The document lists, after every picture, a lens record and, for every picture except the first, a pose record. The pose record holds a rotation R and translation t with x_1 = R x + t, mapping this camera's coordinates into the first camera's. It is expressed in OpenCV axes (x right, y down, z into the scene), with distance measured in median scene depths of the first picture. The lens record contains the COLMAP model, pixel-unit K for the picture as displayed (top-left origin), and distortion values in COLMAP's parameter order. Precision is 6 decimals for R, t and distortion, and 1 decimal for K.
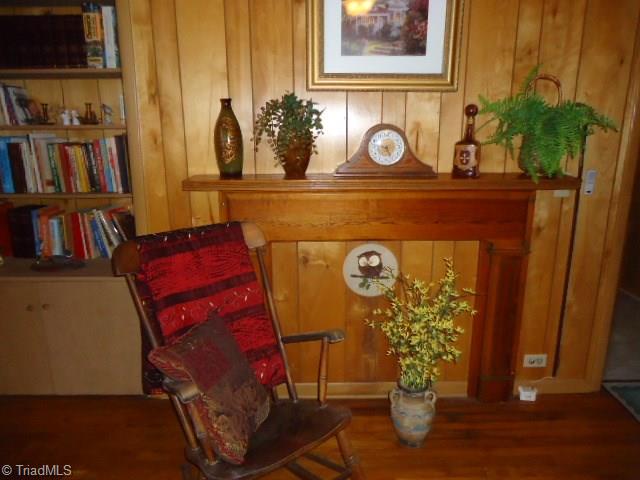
lens RADIAL K [[463.6, 0, 321.3], [0, 463.6, 234.4], [0, 0, 1]] dist [-0.010726, 0.007741]
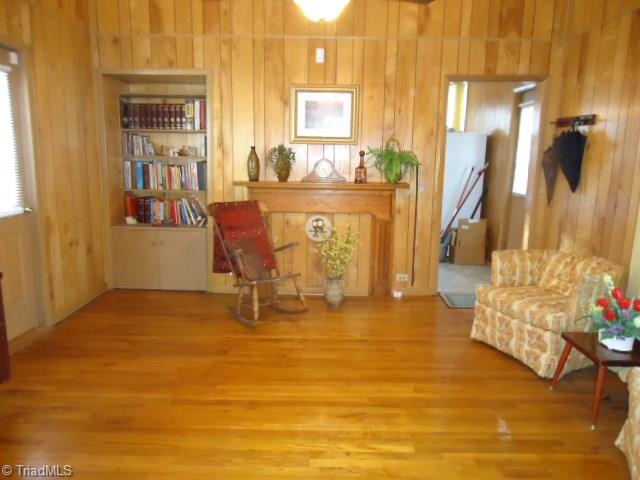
lens RADIAL K [[463.6, 0, 321.3], [0, 463.6, 234.4], [0, 0, 1]] dist [-0.010726, 0.007741]
pose [[0.999604, 0.023608, -0.015339, 0.160271], [-0.024674, 0.996988, -0.073521, 0.273613], [0.013557, 0.073870, 0.997176, -1.135288]]
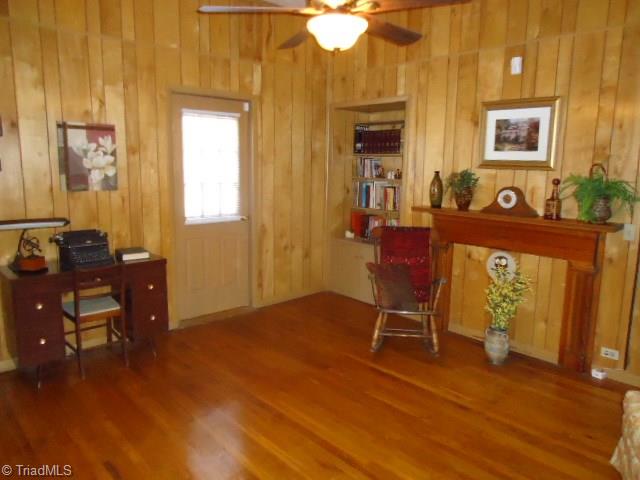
lens RADIAL K [[463.6, 0, 321.3], [0, 463.6, 234.4], [0, 0, 1]] dist [-0.010726, 0.007741]
pose [[0.678511, 0.130415, -0.722921, 0.953268], [-0.198389, 0.980078, -0.009395, 0.114374], [0.707294, 0.149794, 0.690867, -0.767923]]
